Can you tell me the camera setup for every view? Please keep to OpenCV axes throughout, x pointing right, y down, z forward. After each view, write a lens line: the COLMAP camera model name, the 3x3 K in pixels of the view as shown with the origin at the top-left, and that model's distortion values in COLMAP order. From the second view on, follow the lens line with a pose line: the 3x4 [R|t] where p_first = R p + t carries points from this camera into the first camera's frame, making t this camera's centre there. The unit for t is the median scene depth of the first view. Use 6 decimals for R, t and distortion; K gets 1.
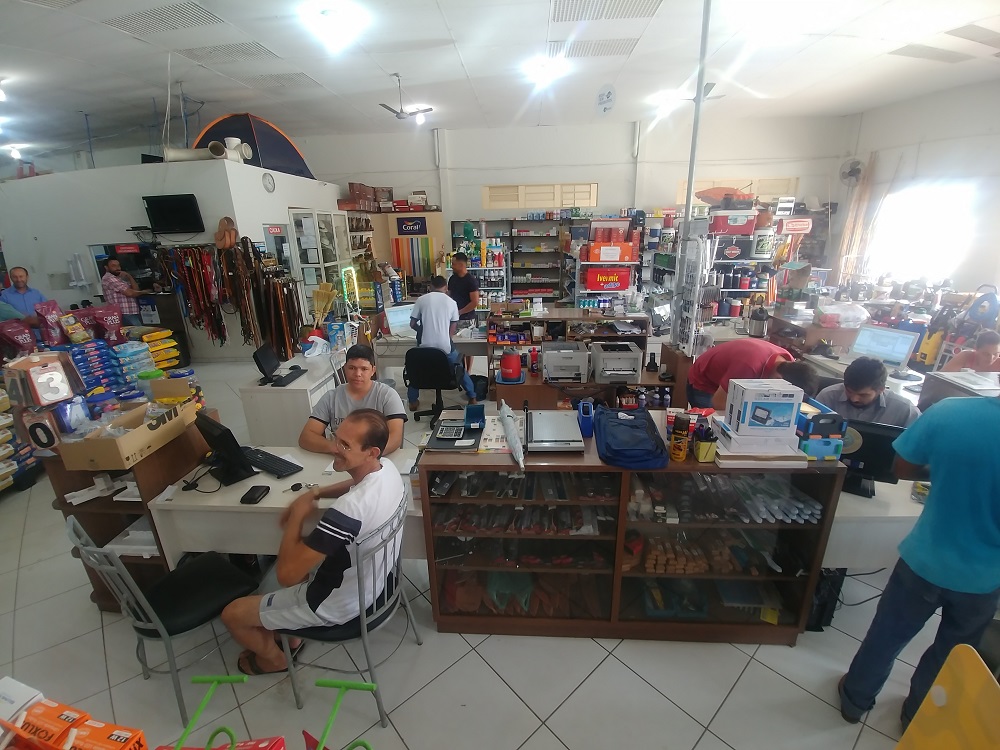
lens RADIAL K [[438.4, 0, 500.0], [0, 438.4, 375.0], [0, 0, 1]] dist [0.019874, -0.034194]
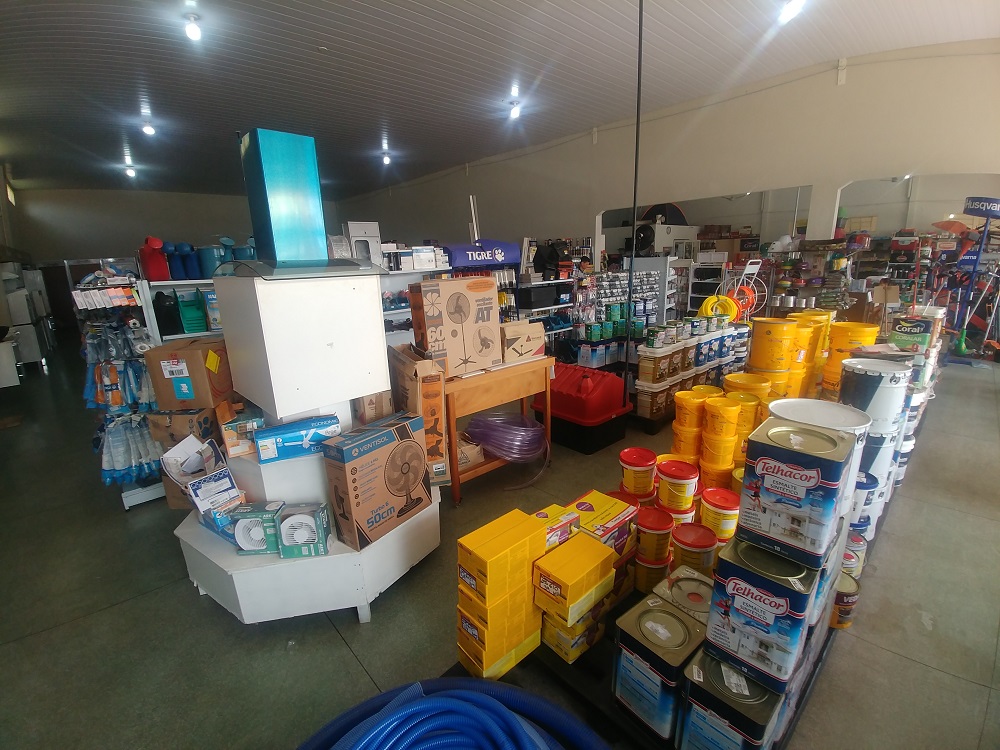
lens RADIAL K [[438.4, 0, 500.0], [0, 438.4, 375.0], [0, 0, 1]] dist [0.019874, -0.034194]
pose [[0.720058, 0.176886, -0.670990, 0.602974], [-0.203395, 0.978295, 0.039629, 0.459501], [0.663436, 0.107940, 0.740407, -1.388939]]
